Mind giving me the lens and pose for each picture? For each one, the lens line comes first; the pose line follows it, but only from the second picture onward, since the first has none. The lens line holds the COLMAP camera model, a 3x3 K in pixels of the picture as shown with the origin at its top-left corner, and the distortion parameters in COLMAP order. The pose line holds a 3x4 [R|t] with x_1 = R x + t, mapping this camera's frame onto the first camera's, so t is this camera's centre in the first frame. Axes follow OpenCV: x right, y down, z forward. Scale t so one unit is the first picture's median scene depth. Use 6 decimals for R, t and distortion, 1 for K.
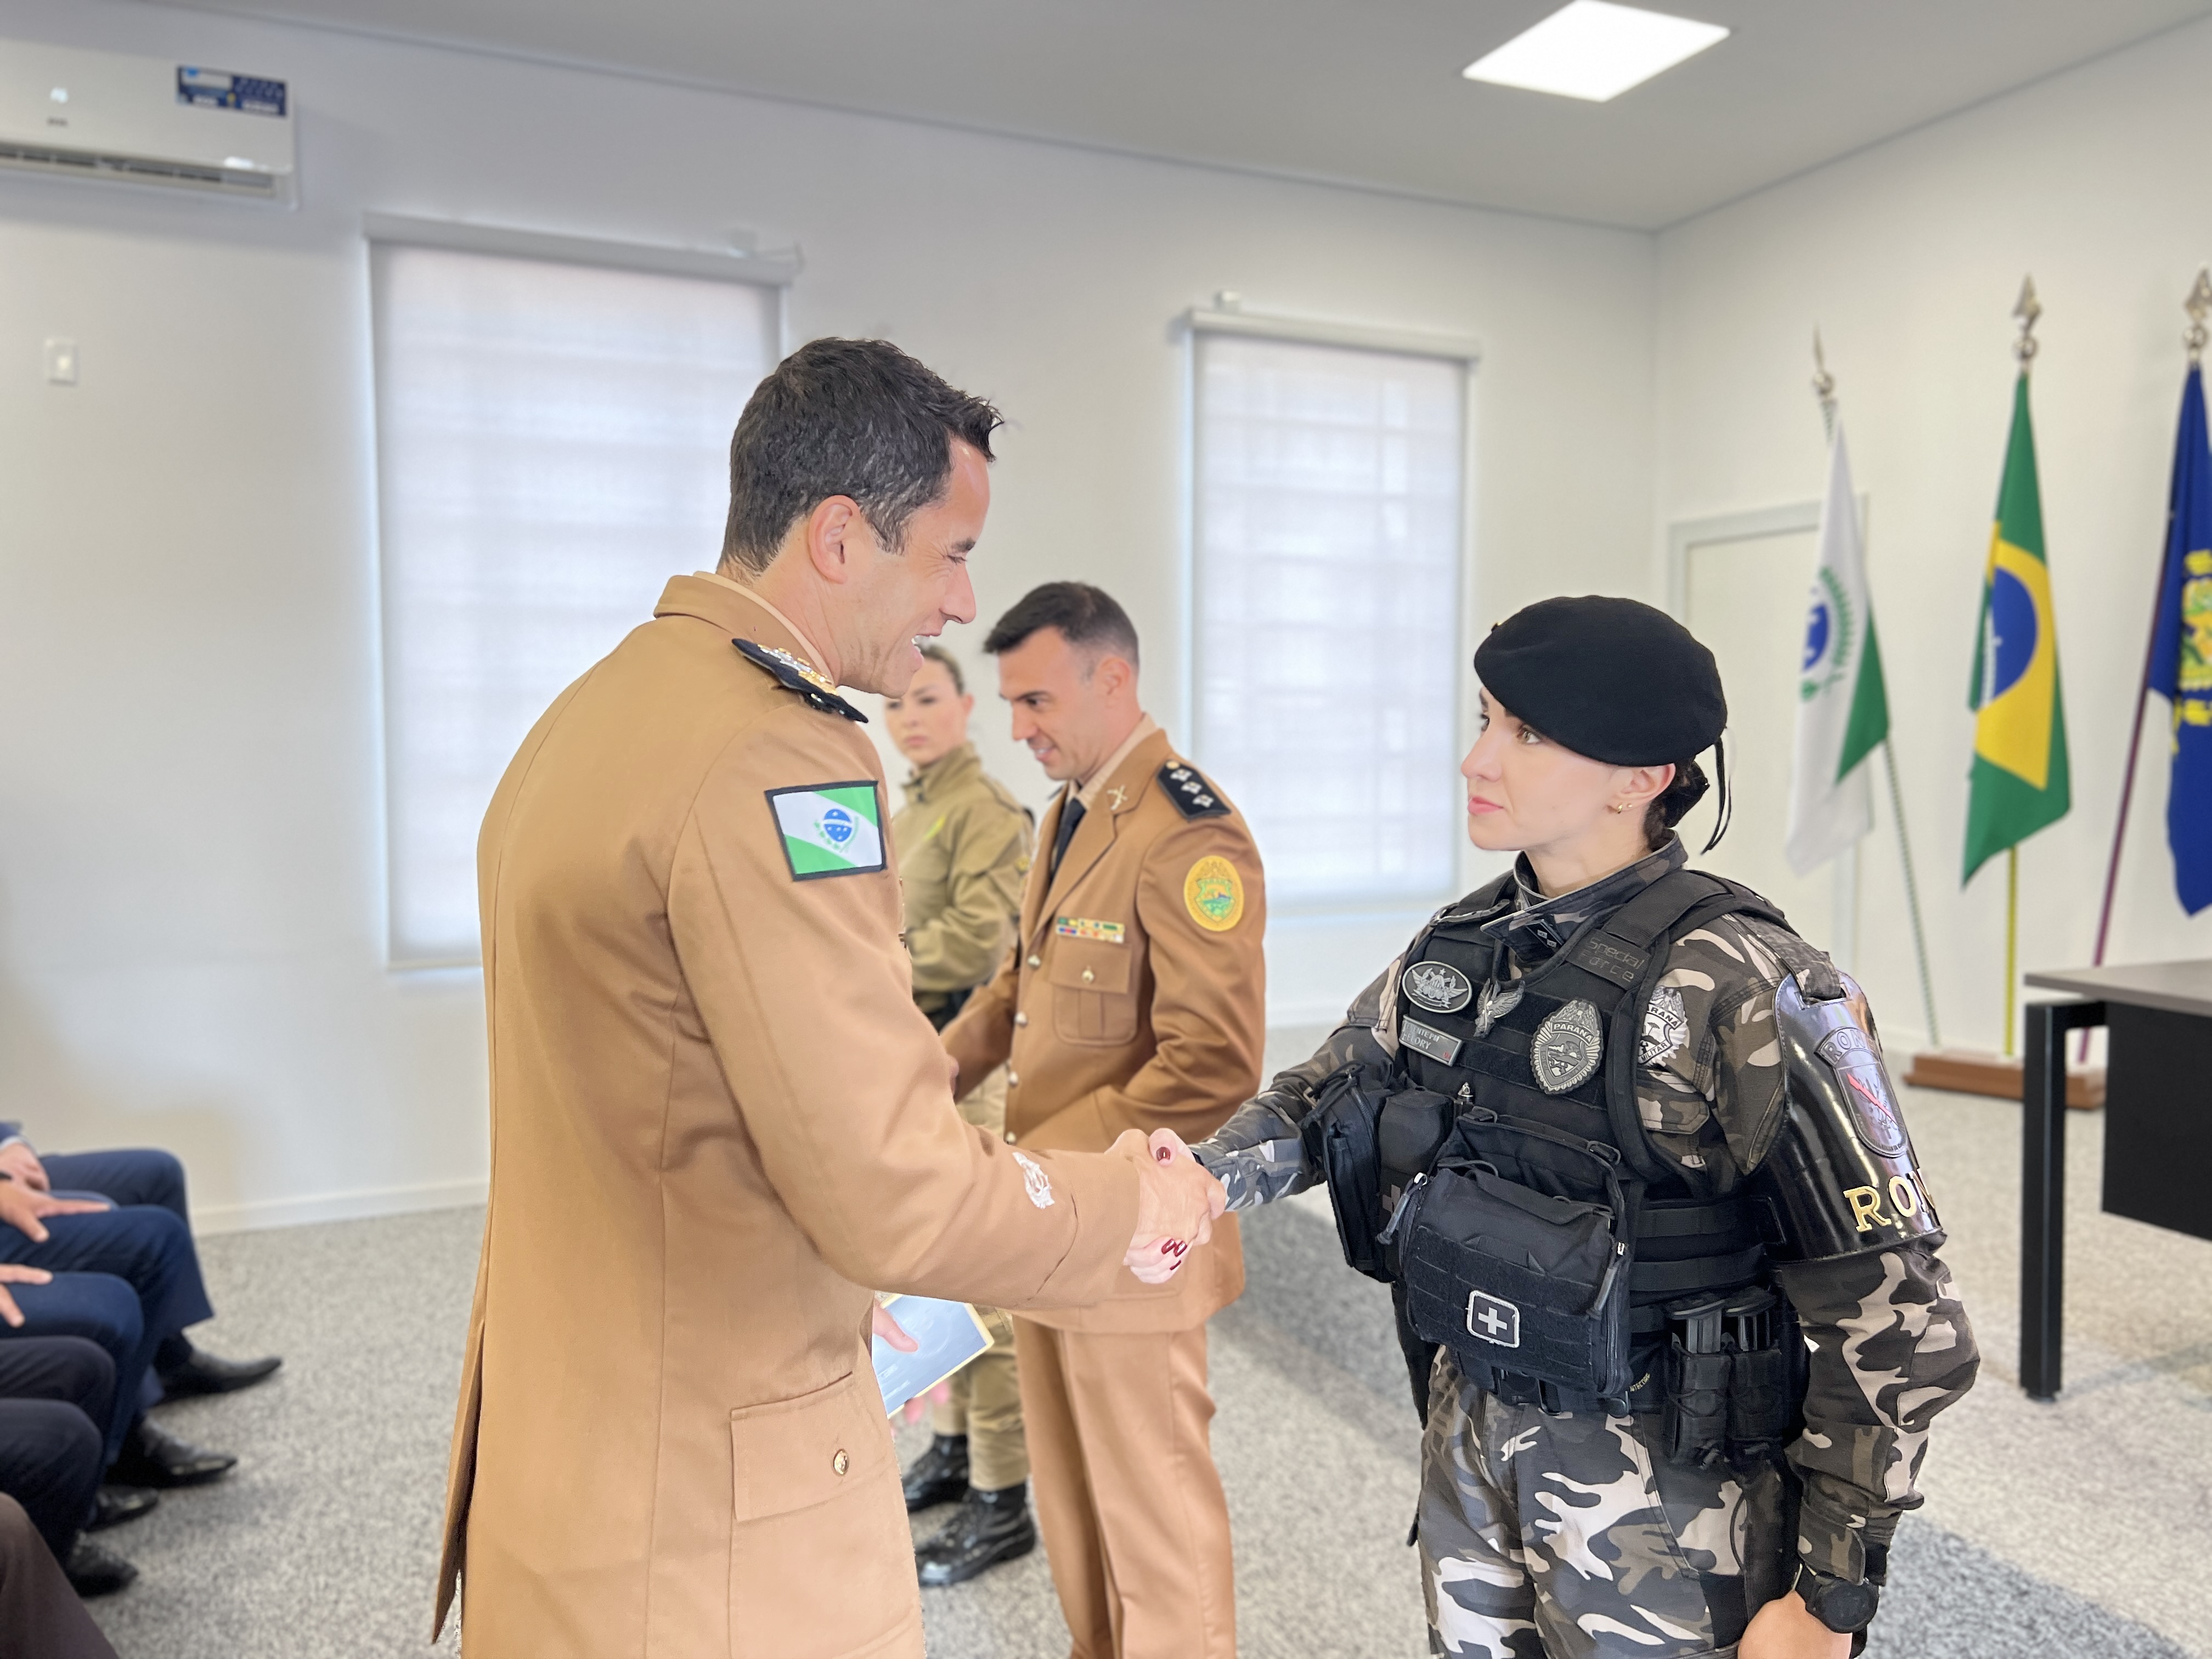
lens RADIAL K [[1653.3, 0, 1109.0], [0, 1653.3, 841.9], [0, 0, 1]] dist [0.053801, -0.062463]
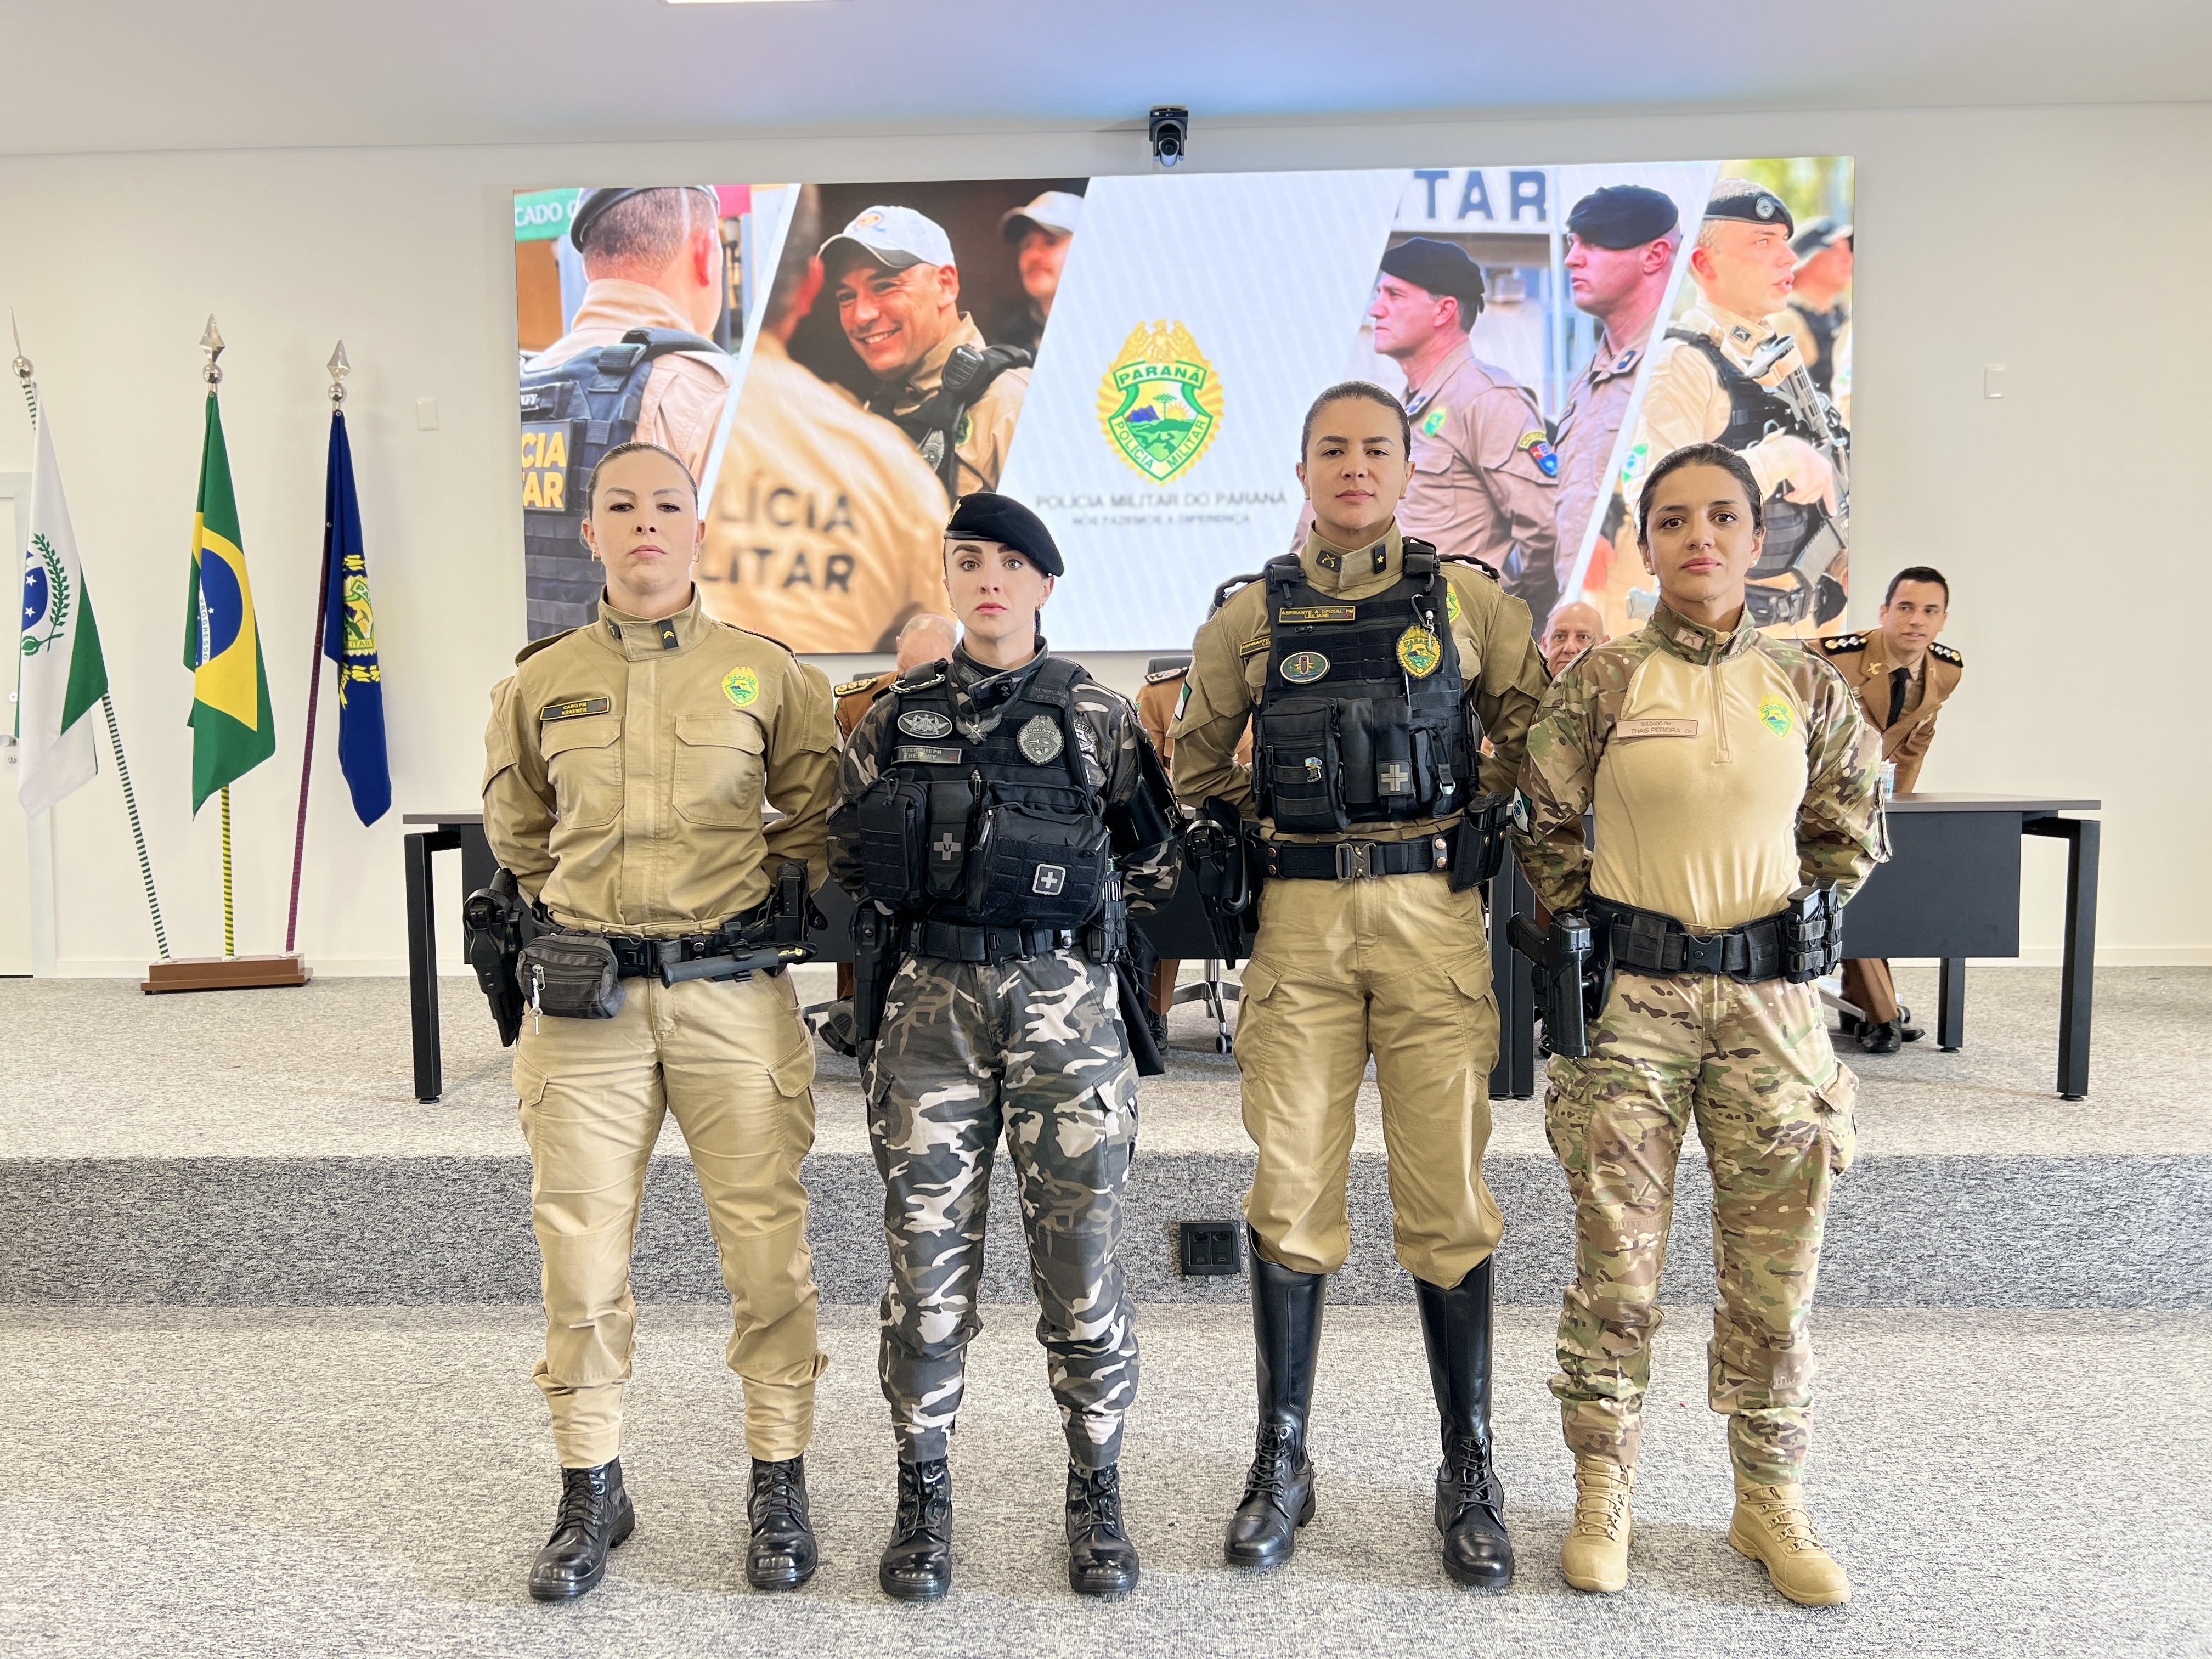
lens RADIAL K [[1653.3, 0, 1103.9], [0, 1653.3, 829.4], [0, 0, 1]] dist [0.053801, -0.062463]
pose [[0.442607, -0.041570, 0.895752, -0.337697], [0.060392, 0.998039, 0.016476, 0.070248], [-0.894680, 0.046804, 0.444249, -0.140097]]
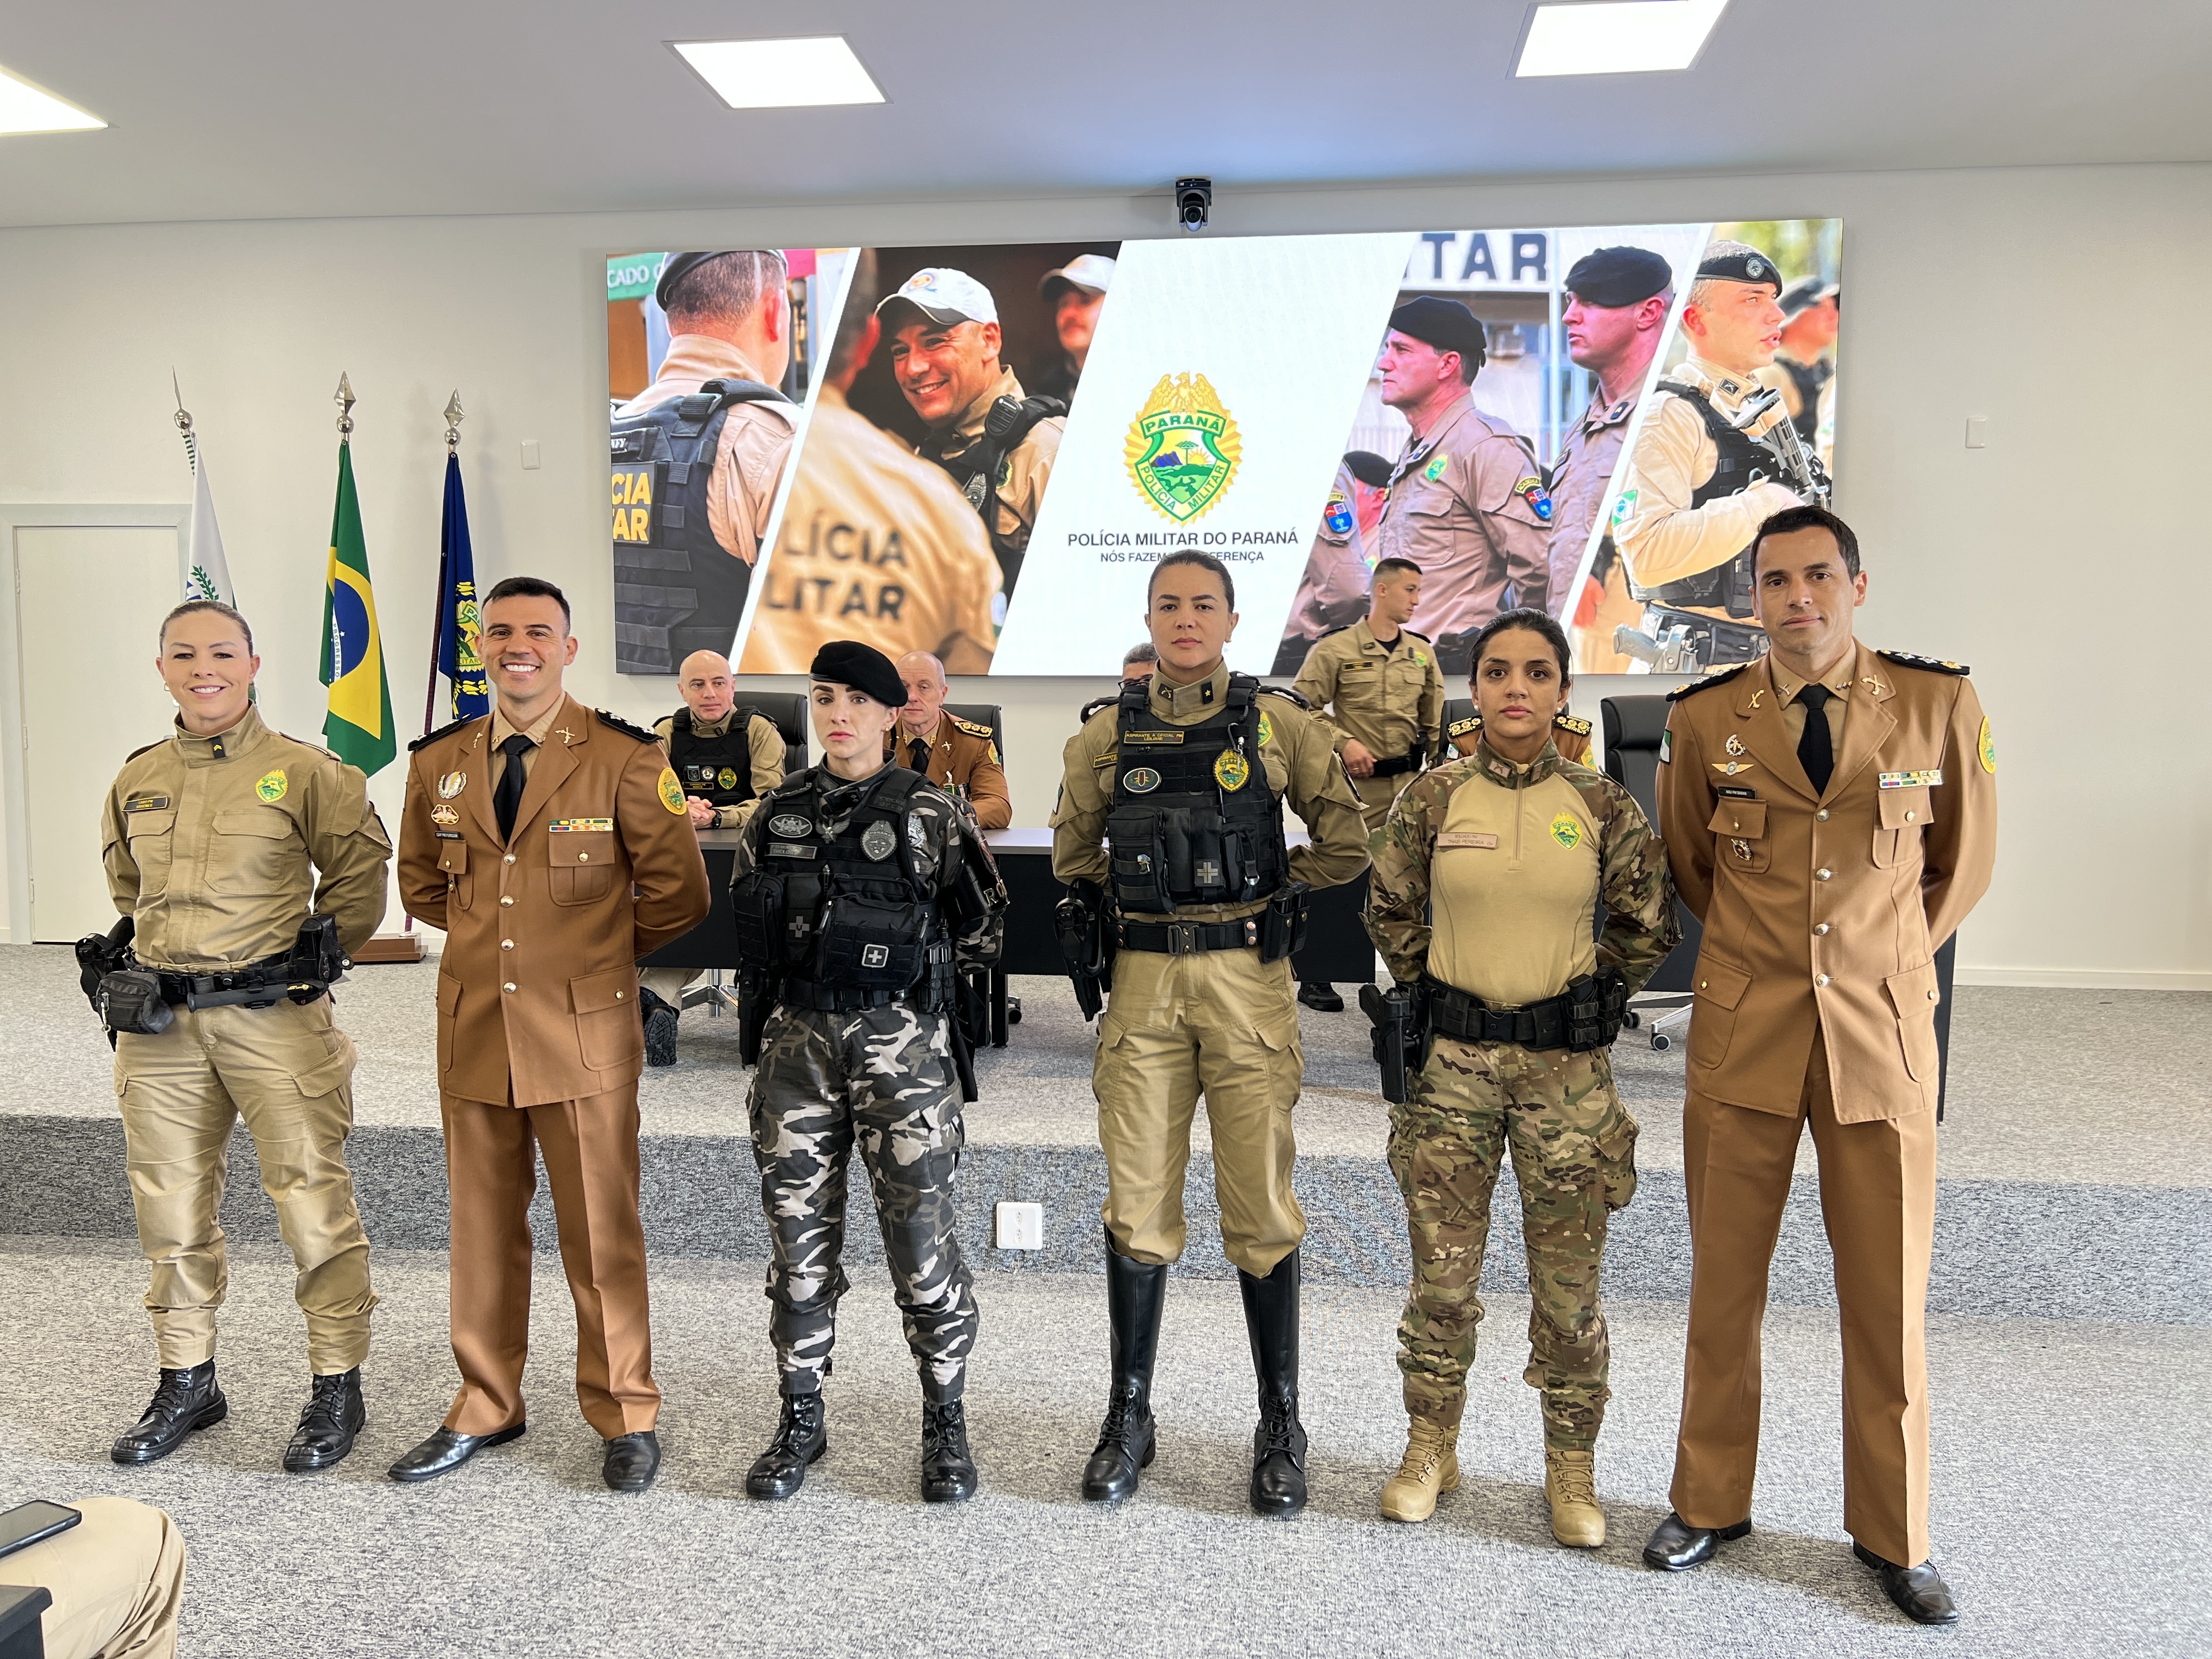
lens RADIAL K [[1653.3, 0, 1125.4], [0, 1653.3, 833.1], [0, 0, 1]] dist [0.053801, -0.062463]
pose [[0.510130, -0.053715, 0.858419, -0.406112], [0.042891, 0.998395, 0.036985, 0.025372], [-0.859027, 0.017952, 0.511615, -0.323001]]
